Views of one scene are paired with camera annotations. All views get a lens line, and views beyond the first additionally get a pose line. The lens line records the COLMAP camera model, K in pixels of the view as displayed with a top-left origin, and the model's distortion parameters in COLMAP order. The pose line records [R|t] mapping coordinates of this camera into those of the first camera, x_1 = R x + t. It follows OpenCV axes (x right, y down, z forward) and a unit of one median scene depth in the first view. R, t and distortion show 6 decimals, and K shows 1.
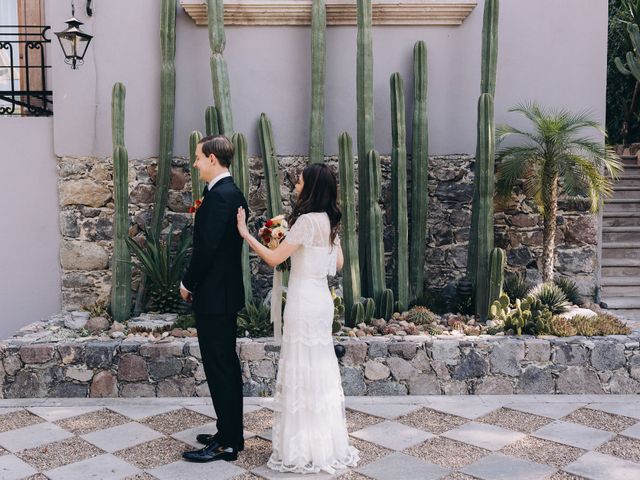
lens RADIAL K [[681.7, 0, 320.0], [0, 681.7, 240.0], [0, 0, 1]] dist [0.006828, -0.027267]
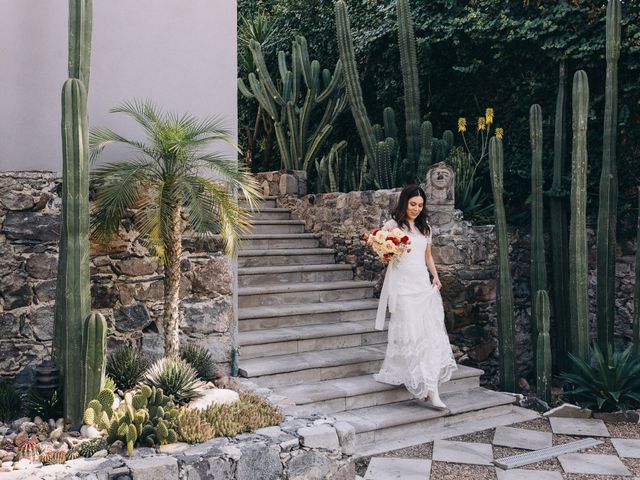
lens RADIAL K [[681.7, 0, 320.0], [0, 681.7, 240.0], [0, 0, 1]] dist [0.006828, -0.027267]
pose [[0.858365, -0.009858, 0.512945, 0.098853], [0.034454, 0.998666, -0.038463, -0.023255], [-0.511882, 0.050688, 0.857559, 0.292602]]
